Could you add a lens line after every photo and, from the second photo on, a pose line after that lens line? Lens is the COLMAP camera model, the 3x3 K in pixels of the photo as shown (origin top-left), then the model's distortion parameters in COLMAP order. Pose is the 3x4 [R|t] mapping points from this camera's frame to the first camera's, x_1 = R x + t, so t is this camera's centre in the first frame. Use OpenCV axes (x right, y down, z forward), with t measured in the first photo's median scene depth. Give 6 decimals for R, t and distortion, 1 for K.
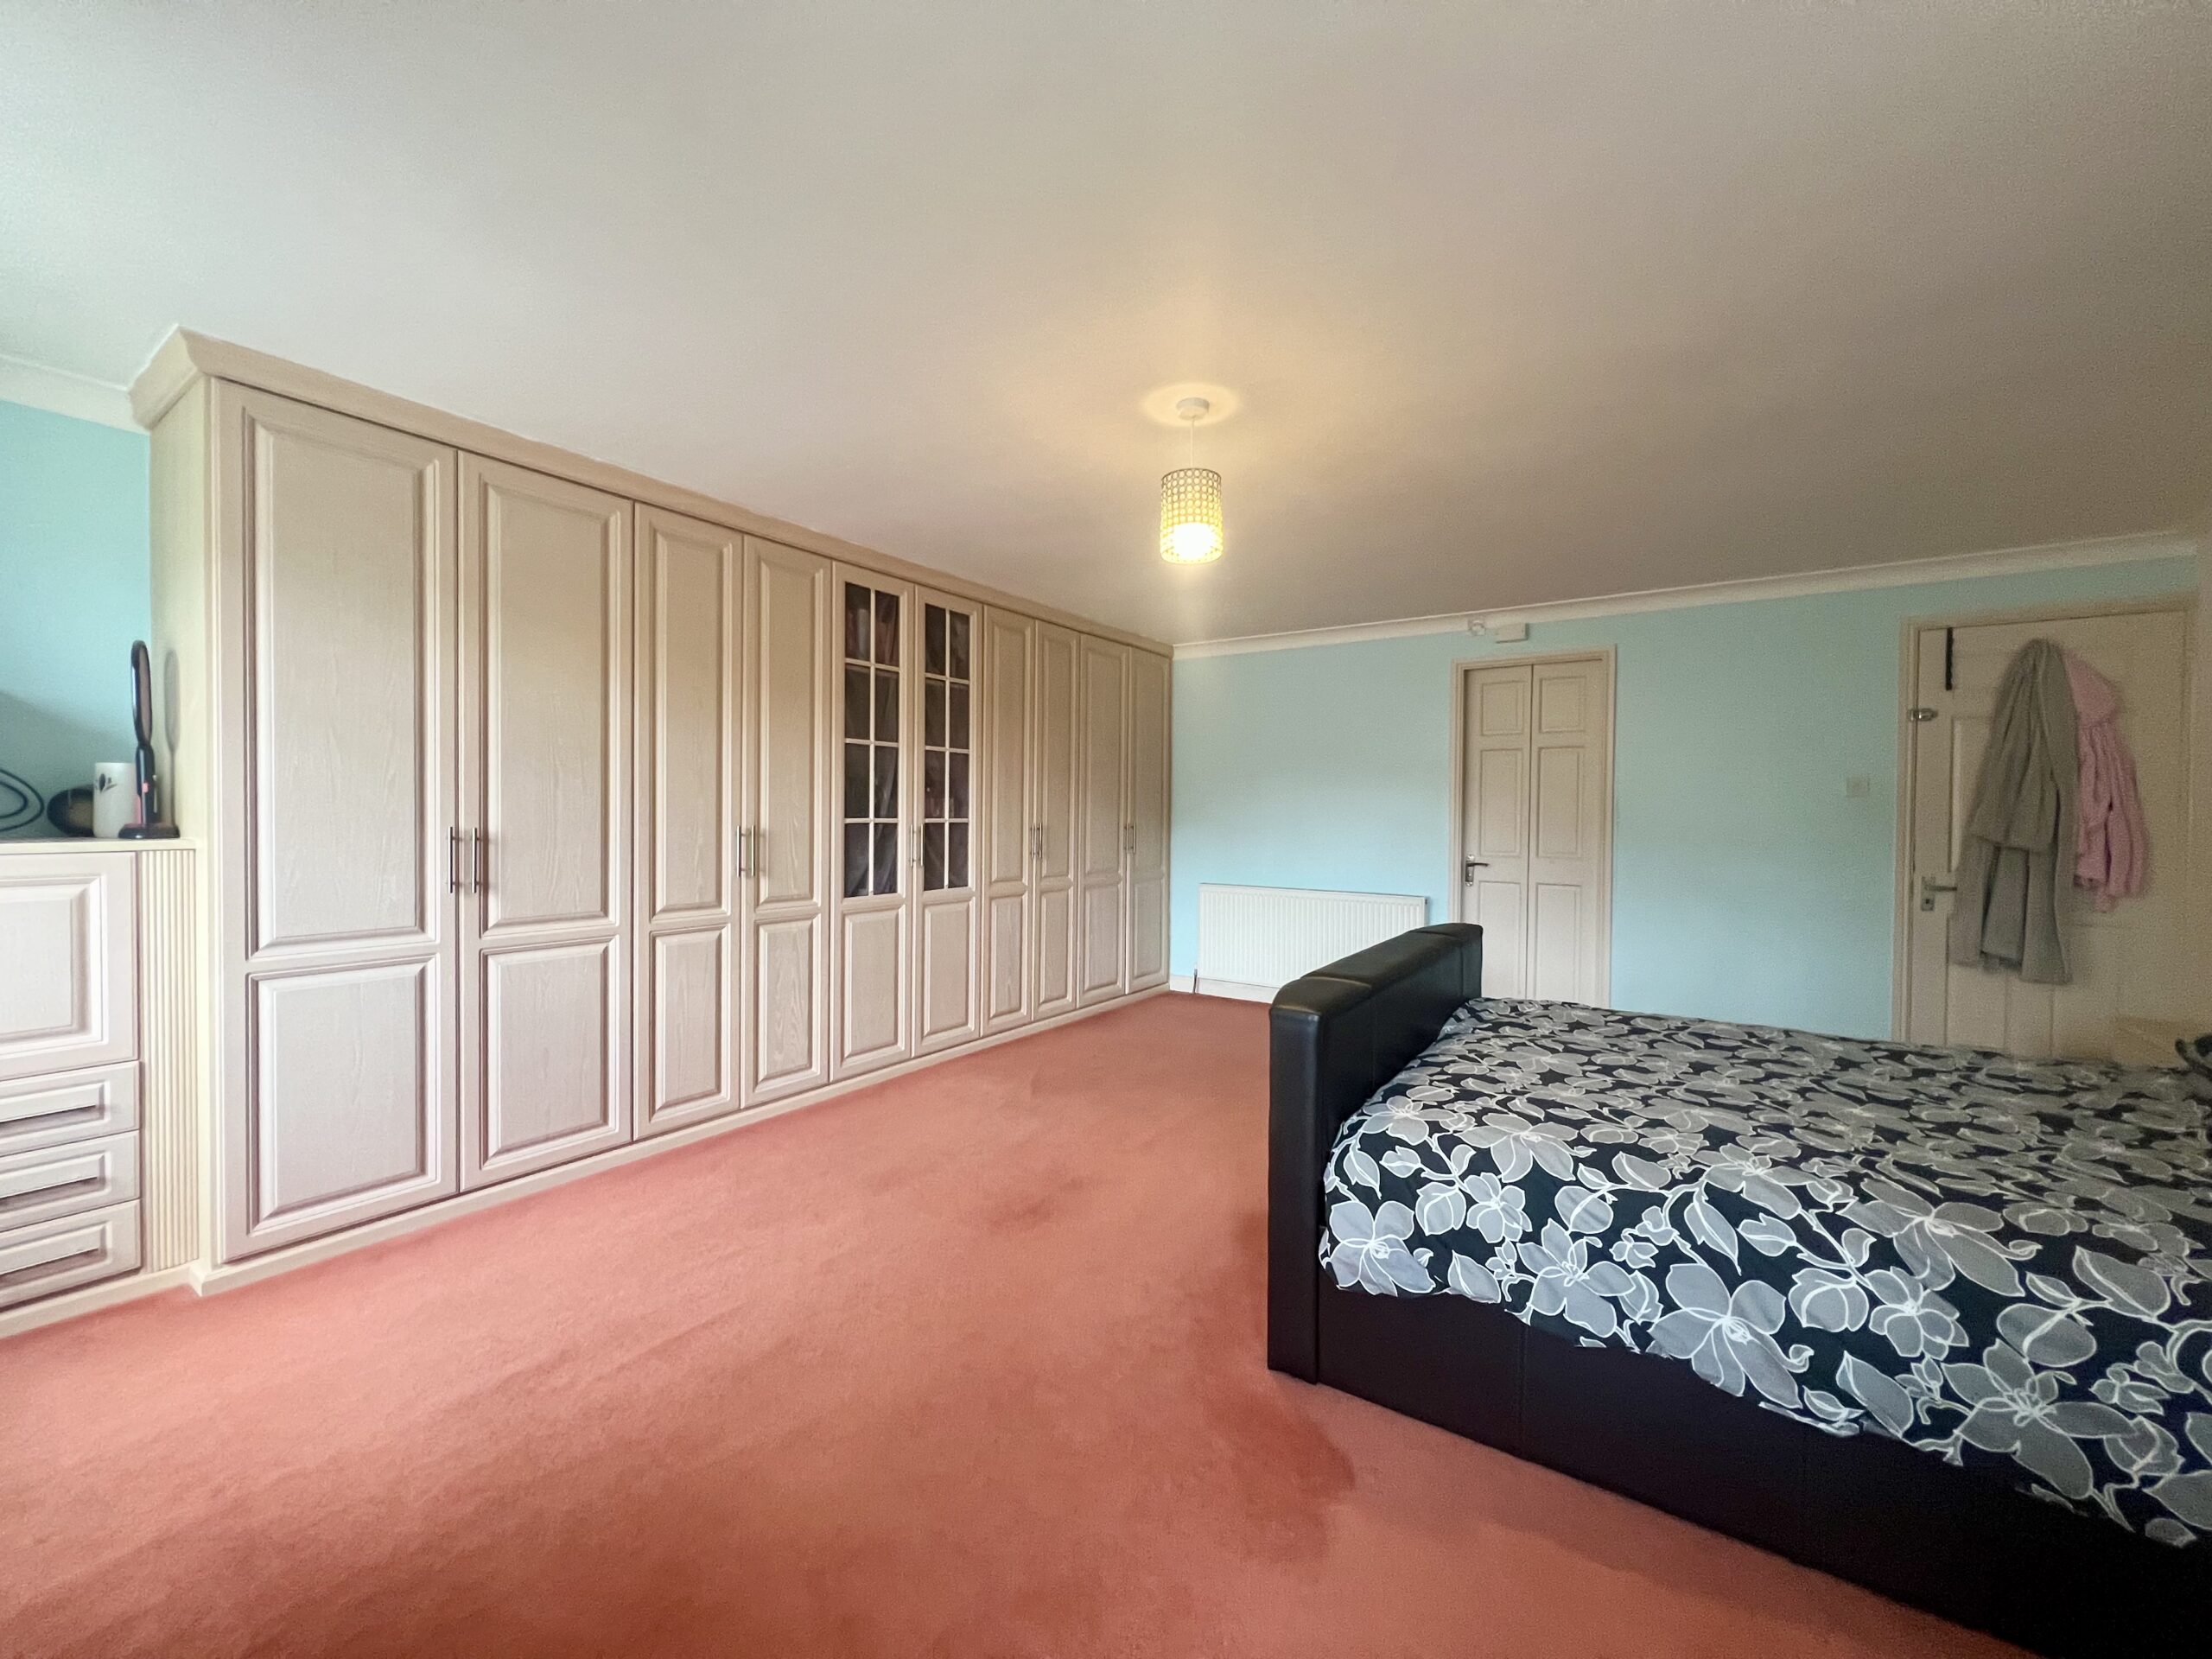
lens RADIAL K [[885.4, 0, 1097.6], [0, 885.4, 814.3], [0, 0, 1]] dist [0.004234, -0.000589]
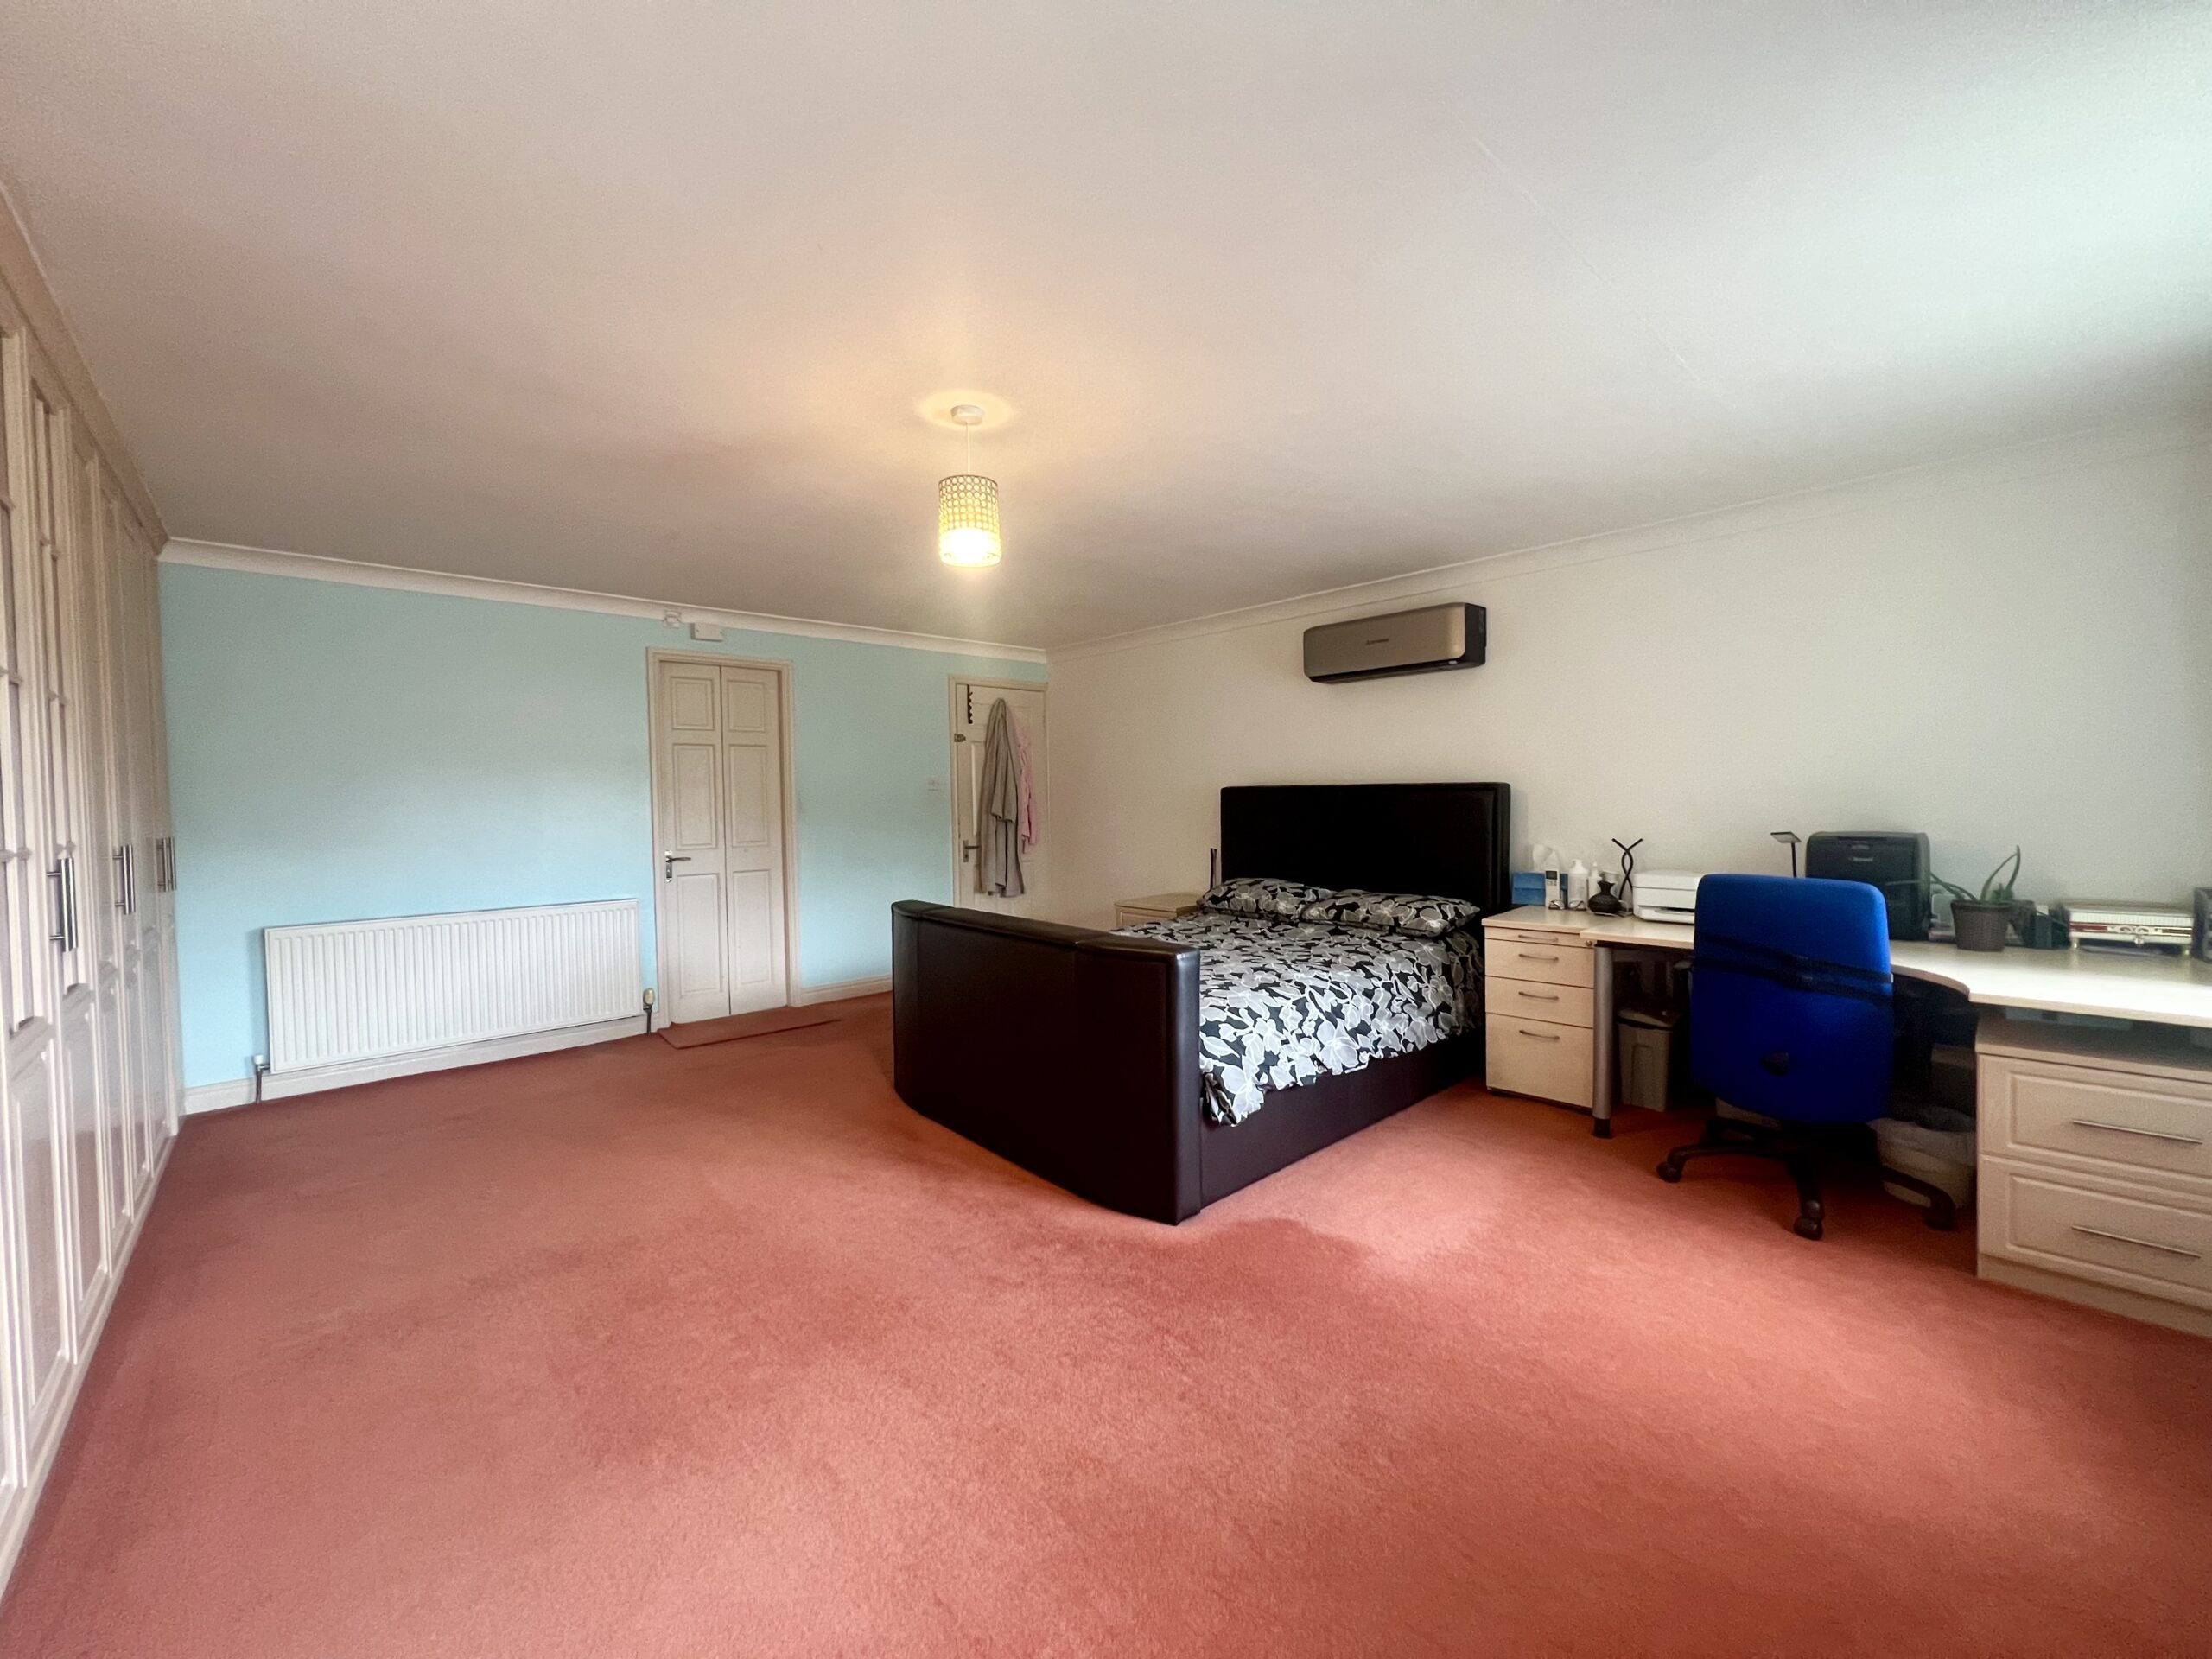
lens RADIAL K [[885.4, 0, 1094.5], [0, 885.4, 826.4], [0, 0, 1]] dist [0.004234, -0.000589]
pose [[0.233341, -0.041765, 0.971498, -0.572671], [0.022069, 0.999047, 0.037649, -0.010087], [-0.972145, 0.012655, 0.234040, 0.425054]]
